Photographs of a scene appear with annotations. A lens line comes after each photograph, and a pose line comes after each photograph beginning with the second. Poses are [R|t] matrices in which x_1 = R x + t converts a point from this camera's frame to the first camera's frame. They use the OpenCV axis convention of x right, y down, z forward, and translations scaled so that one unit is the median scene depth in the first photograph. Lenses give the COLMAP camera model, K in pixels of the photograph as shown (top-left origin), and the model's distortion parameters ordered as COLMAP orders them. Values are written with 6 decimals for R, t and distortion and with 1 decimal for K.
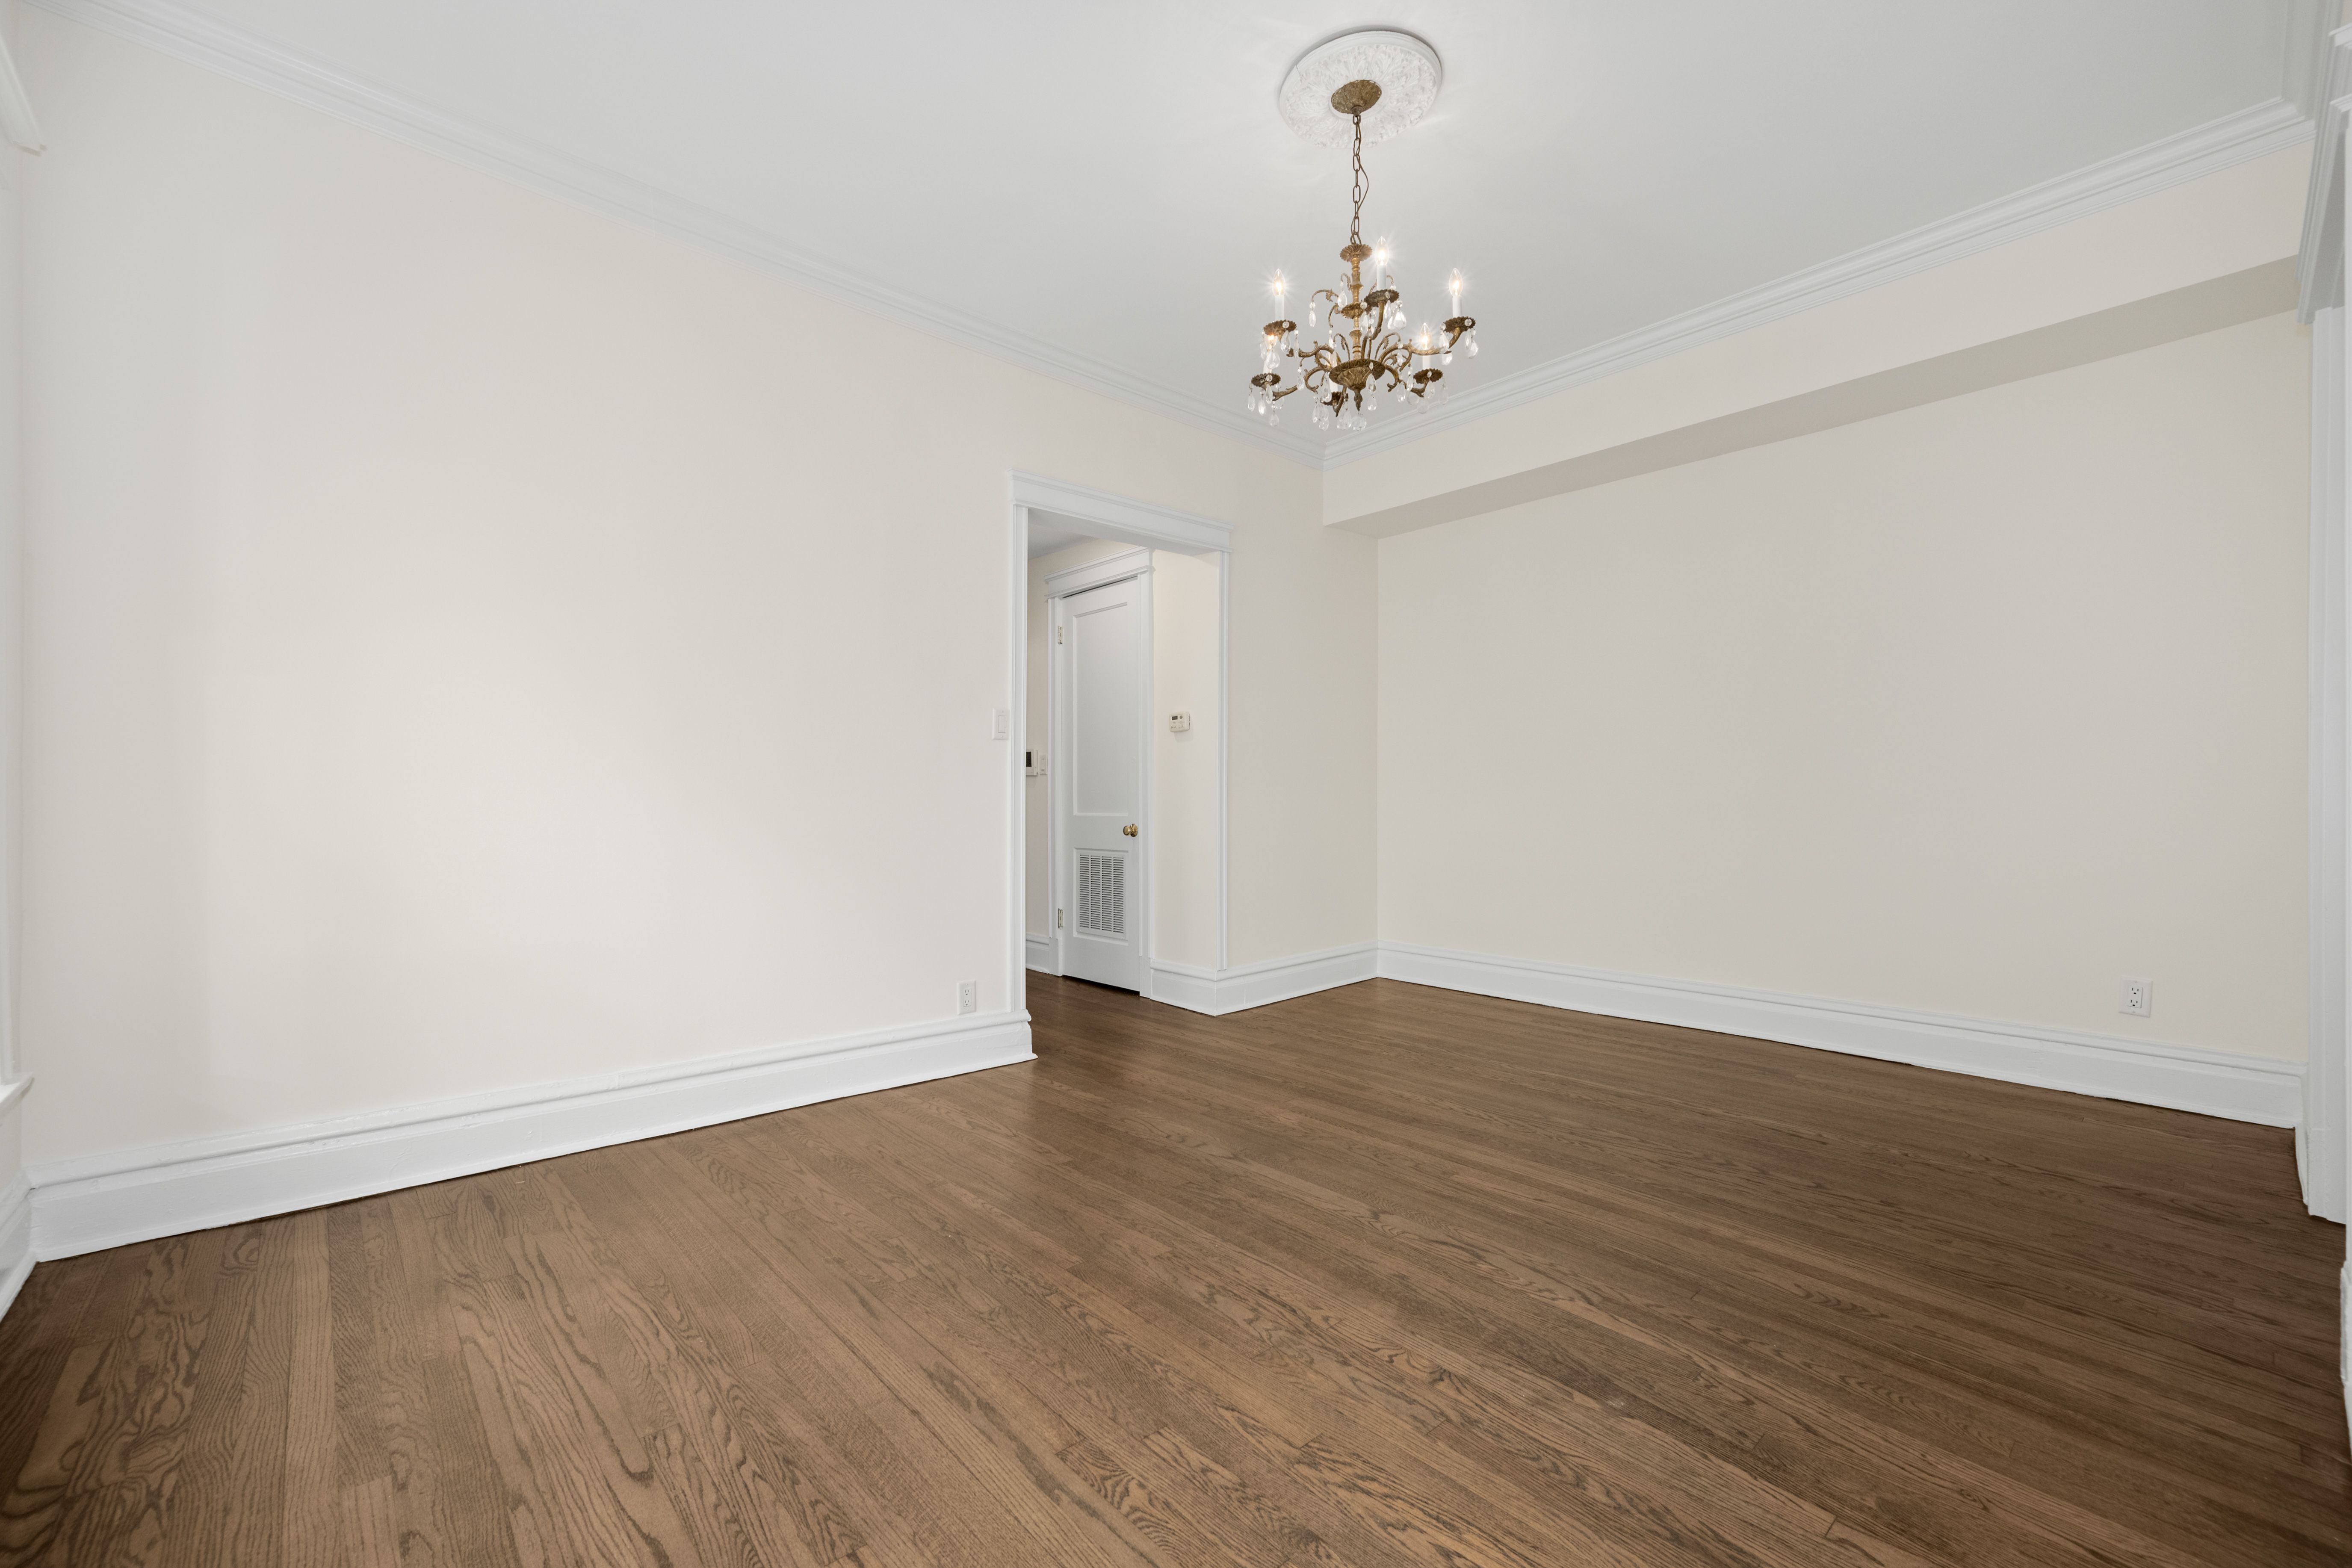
lens RADIAL K [[934.2, 0, 1182.7], [0, 934.2, 789.3], [0, 0, 1]] dist [0.002830, -0.000214]
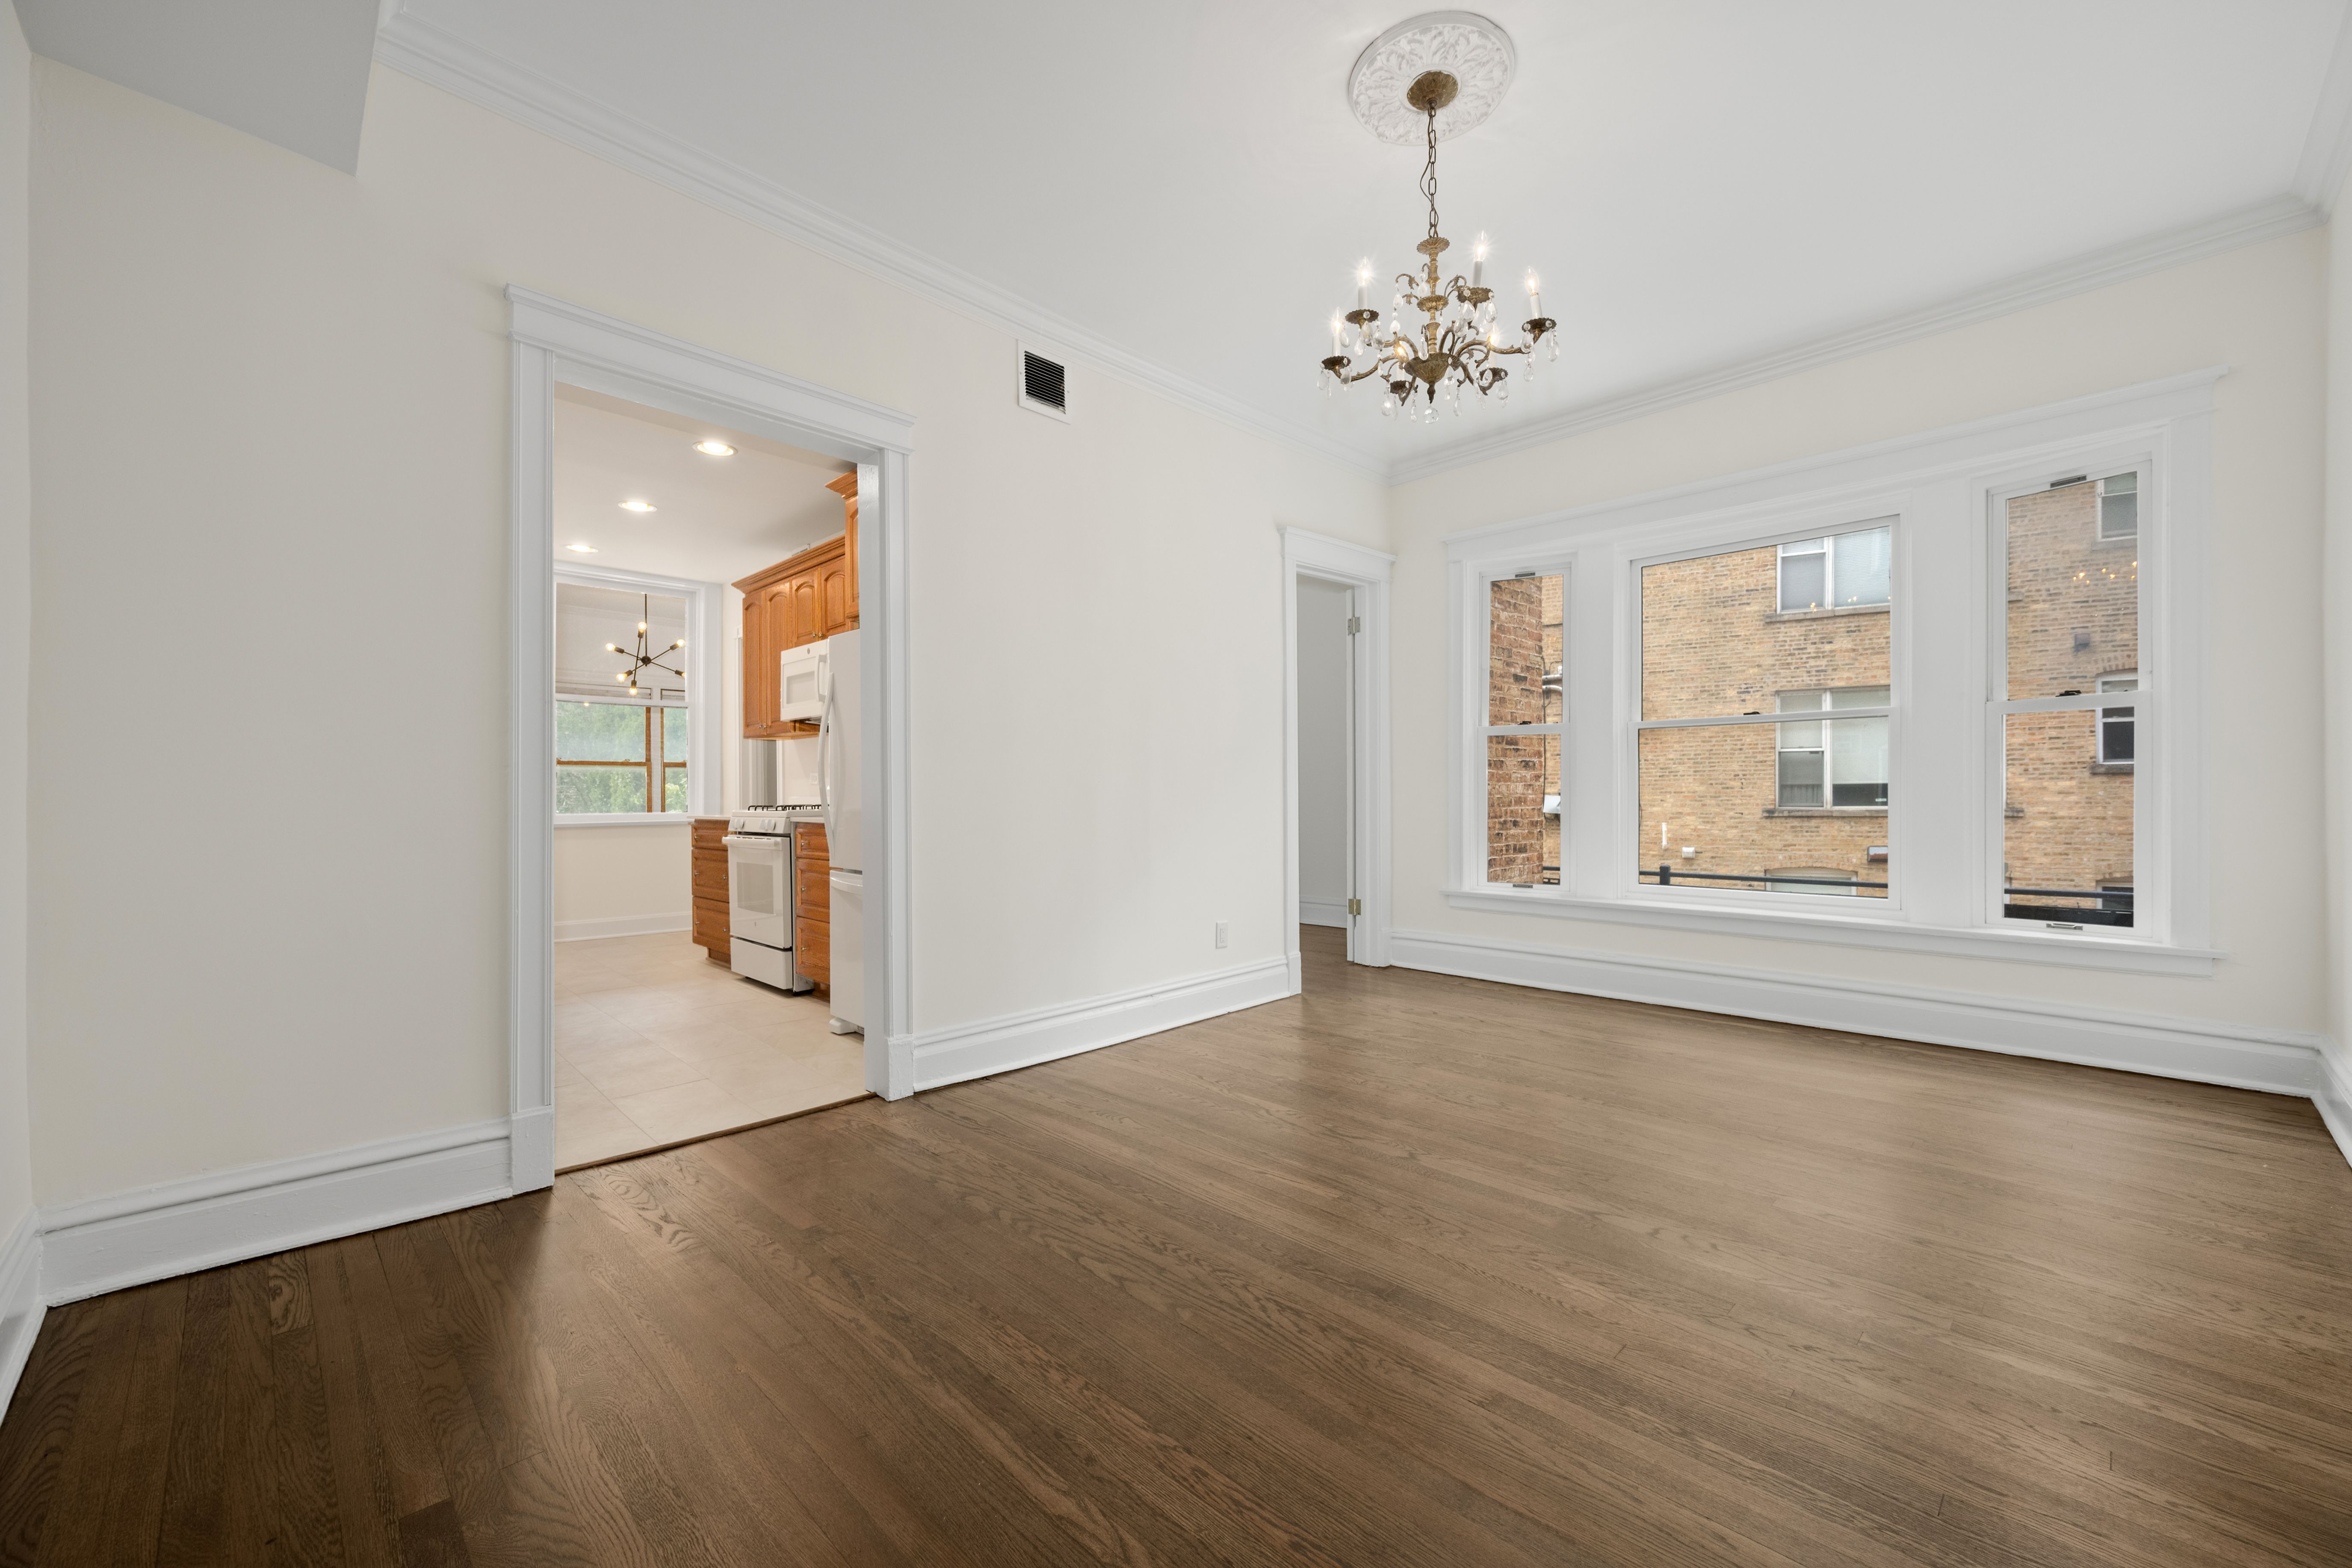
lens RADIAL K [[934.2, 0, 1174.1], [0, 934.2, 797.0], [0, 0, 1]] dist [0.002830, -0.000214]
pose [[-0.998895, 0.006897, -0.046480, 0.591331], [0.007123, 0.999964, -0.004699, 0.021508], [0.046445, -0.005024, -0.998908, 2.301007]]
